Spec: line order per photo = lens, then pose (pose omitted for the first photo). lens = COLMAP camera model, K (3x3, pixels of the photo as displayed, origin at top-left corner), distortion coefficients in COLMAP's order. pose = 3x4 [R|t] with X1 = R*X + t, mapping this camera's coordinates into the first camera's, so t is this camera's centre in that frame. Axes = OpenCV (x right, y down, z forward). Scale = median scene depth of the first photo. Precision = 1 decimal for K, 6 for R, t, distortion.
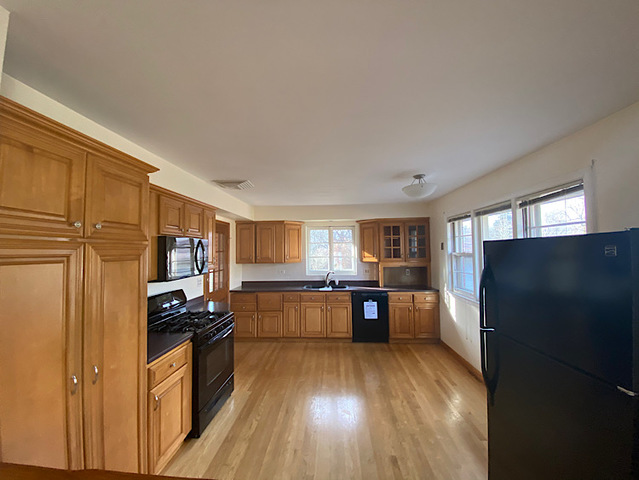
lens RADIAL K [[262.2, 0, 319.6], [0, 262.2, 242.9], [0, 0, 1]] dist [-0.001656, -0.003488]
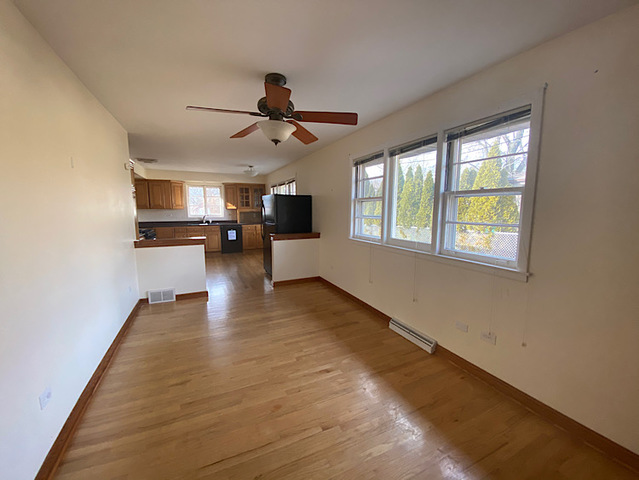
lens RADIAL K [[262.2, 0, 324.1], [0, 262.2, 242.1], [0, 0, 1]] dist [-0.001656, -0.003488]
pose [[0.882790, -0.046196, 0.467492, -0.079348], [-0.028207, 0.988145, 0.150910, 0.013028], [-0.468921, -0.146408, 0.871021, -0.772121]]
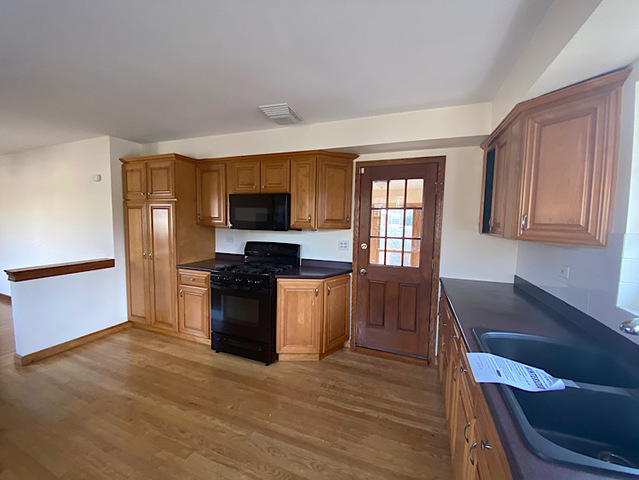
lens RADIAL K [[262.2, 0, 318.9], [0, 262.2, 236.5], [0, 0, 1]] dist [-0.001656, -0.003488]
pose [[-0.306619, 0.089125, -0.947650, 0.436097], [0.015113, 0.995937, 0.088776, 0.059131], [0.951712, 0.012899, -0.306720, 1.478560]]
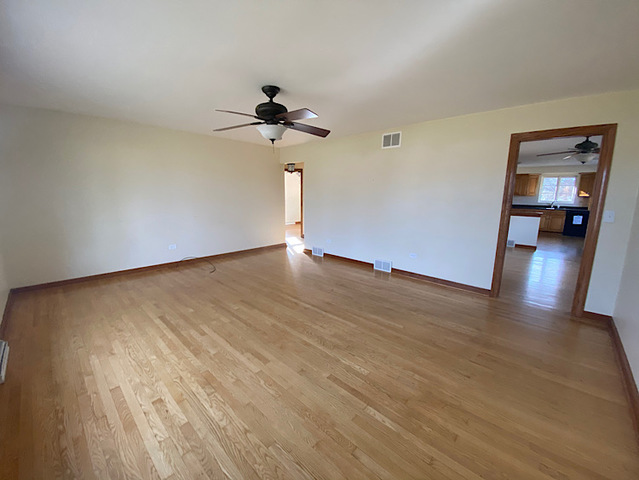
lens RADIAL K [[262.2, 0, 322.4], [0, 262.2, 238.1], [0, 0, 1]] dist [-0.001656, -0.003488]
pose [[0.774577, 0.129387, -0.619103, -0.060026], [0.009848, 0.976266, 0.216351, -0.057406], [0.632402, -0.173677, 0.754919, -1.616437]]
